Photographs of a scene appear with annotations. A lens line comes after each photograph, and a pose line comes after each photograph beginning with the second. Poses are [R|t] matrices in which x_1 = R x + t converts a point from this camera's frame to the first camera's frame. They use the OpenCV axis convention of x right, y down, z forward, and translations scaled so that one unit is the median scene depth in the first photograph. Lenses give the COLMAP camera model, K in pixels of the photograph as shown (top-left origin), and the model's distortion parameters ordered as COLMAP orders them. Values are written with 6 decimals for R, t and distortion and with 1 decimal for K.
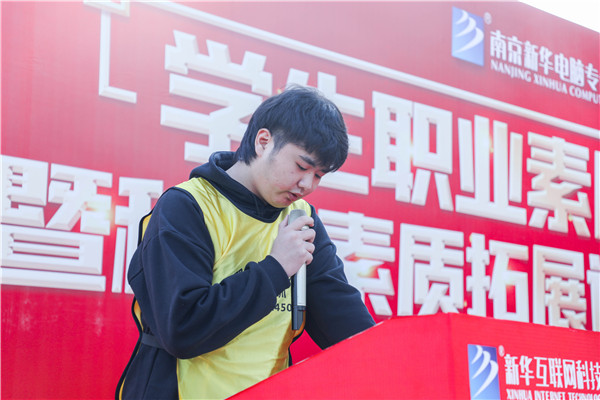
lens RADIAL K [[1205.9, 0, 298.2], [0, 1205.9, 222.2], [0, 0, 1]] dist [0.479926, 0.471893]
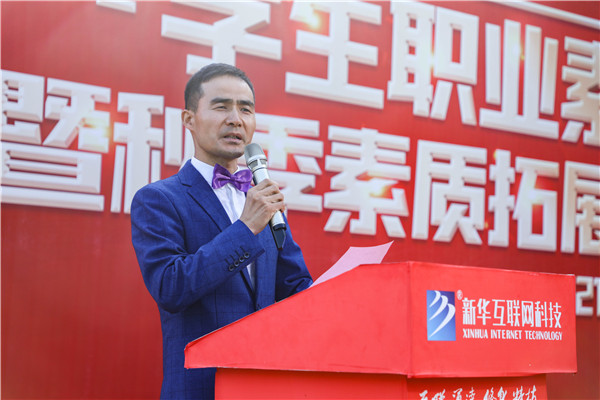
lens RADIAL K [[1414.5, 0, 298.9], [0, 1414.5, 208.8], [0, 0, 1]] dist [0.642278, 0.108510]
pose [[0.999653, 0.016756, -0.020328, 0.015908], [-0.015270, 0.997348, 0.071167, -0.022339], [0.021467, -0.070832, 0.997257, -0.102723]]
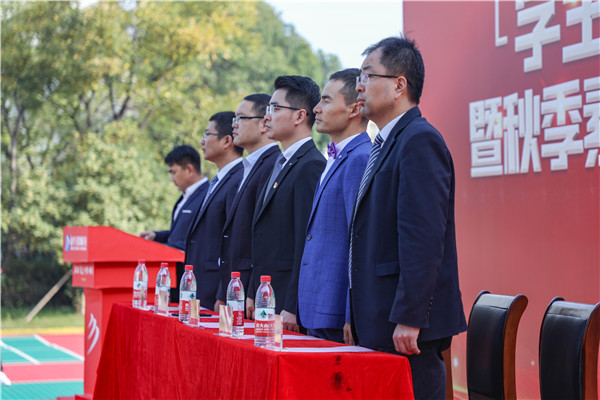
lens RADIAL K [[1705.9, 0, 300.0], [0, 1705.9, 200.0], [0, 0, 1]] dist [0.792976, -0.740432]
pose [[-0.496756, -0.007150, -0.867861, 1.462032], [0.147895, 0.984643, -0.092766, 0.198520], [0.855196, -0.174434, -0.488070, 1.444371]]
